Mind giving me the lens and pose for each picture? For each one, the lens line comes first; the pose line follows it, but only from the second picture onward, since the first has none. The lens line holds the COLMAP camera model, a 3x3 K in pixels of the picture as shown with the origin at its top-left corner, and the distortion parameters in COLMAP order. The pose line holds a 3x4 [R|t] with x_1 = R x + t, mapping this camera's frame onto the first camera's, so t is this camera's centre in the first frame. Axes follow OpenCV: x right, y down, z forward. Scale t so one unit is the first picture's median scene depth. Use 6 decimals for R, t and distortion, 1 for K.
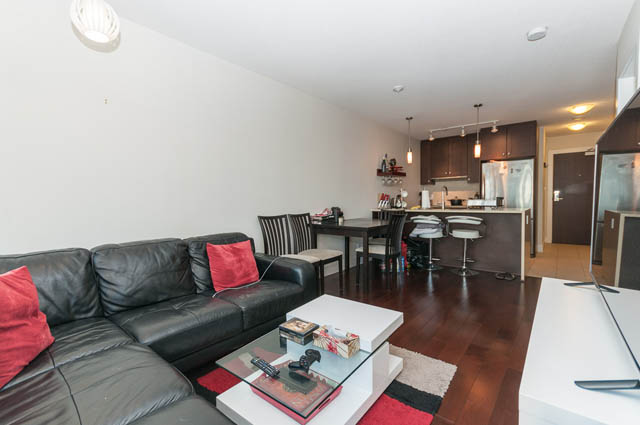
lens RADIAL K [[287.5, 0, 320.0], [0, 287.5, 212.5], [0, 0, 1]] dist [-0.000897, 0.000091]
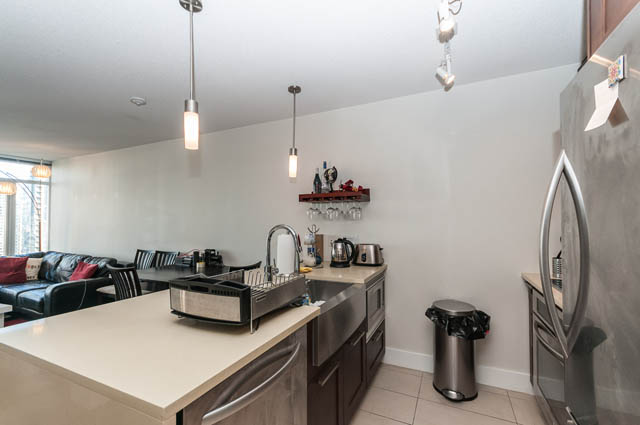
lens RADIAL K [[276.9, 0, 321.5], [0, 276.9, 219.3], [0, 0, 1]] dist [0.013603, 0.000092]
pose [[0.241098, 0.008027, -0.970468, 0.663136], [-0.041968, 0.999117, -0.002162, -0.084193], [0.969593, 0.041250, 0.241222, 0.783935]]
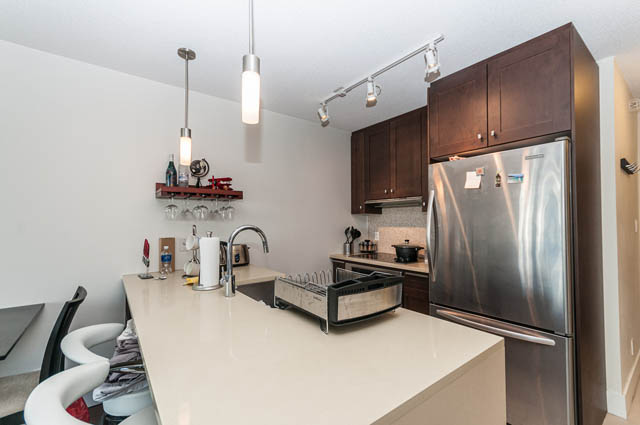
lens RADIAL K [[280.7, 0, 321.3], [0, 280.7, 217.6], [0, 0, 1]] dist [0.007514, -0.010369]
pose [[0.972111, 0.010291, -0.234297, 0.487613], [-0.022381, 0.998548, -0.049004, -0.072907], [0.233453, 0.052881, 0.970929, 0.568997]]
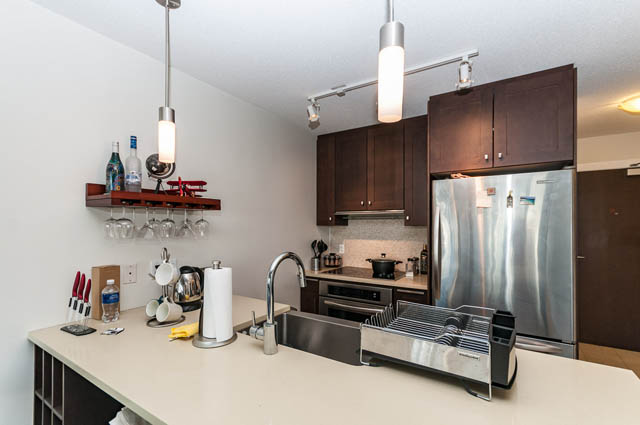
lens RADIAL K [[290.0, 0, 326.2], [0, 290.0, 224.7], [0, 0, 1]] dist [-0.001168, -0.000315]
pose [[0.992697, 0.017427, 0.119373, 0.359350], [-0.012127, 0.998914, -0.044981, -0.087908], [-0.120027, 0.043205, 0.991830, 0.605043]]
